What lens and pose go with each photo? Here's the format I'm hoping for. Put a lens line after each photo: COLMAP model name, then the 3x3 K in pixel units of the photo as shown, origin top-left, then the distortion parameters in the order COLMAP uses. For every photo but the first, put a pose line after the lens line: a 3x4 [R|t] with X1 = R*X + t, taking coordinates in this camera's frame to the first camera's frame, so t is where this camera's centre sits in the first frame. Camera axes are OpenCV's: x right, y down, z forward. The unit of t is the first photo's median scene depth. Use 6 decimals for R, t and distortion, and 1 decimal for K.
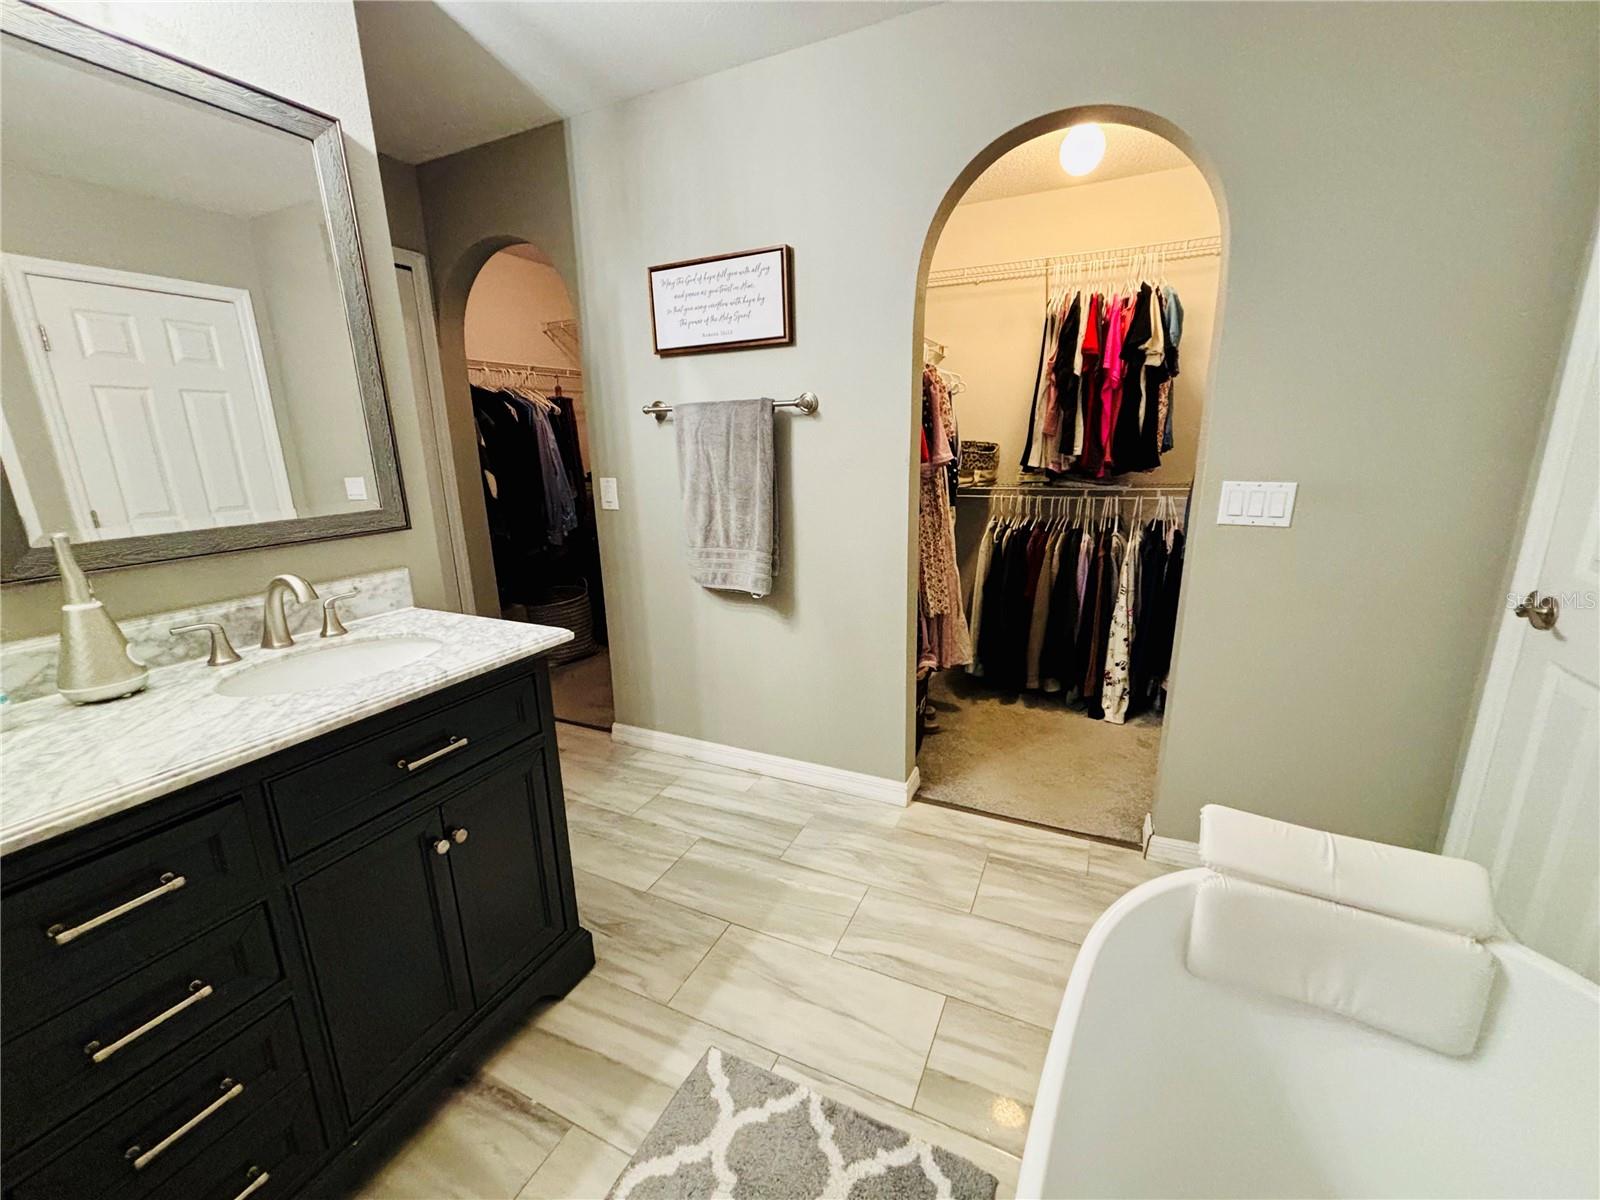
lens RADIAL K [[640.3, 0, 796.5], [0, 640.3, 599.9], [0, 0, 1]] dist [-0.008147, -0.000029]
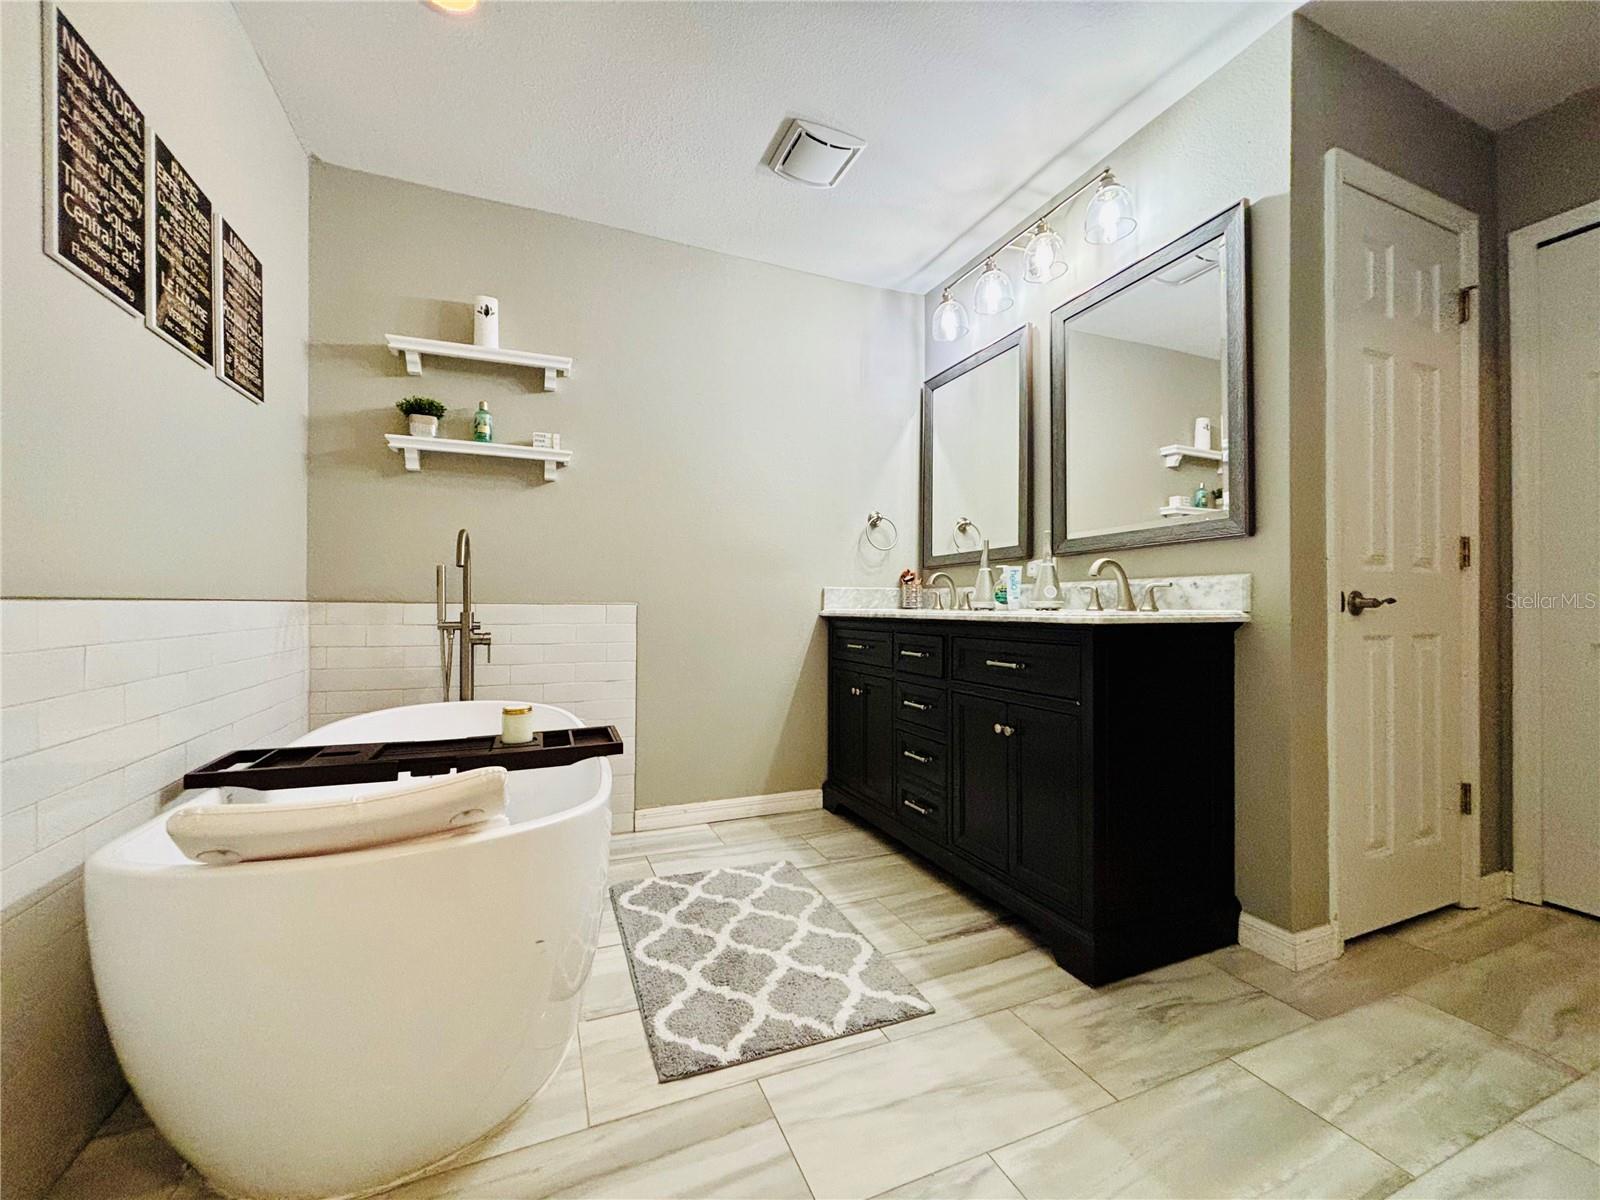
lens RADIAL K [[640.6, 0, 800.0], [0, 640.6, 600.0], [0, 0, 1]] dist [0.000345, -0.000035]
pose [[-0.660328, 0.011745, -0.750885, 0.800975], [-0.167229, 0.972472, 0.162272, -0.068094], [0.732121, 0.232723, -0.640187, 1.400423]]
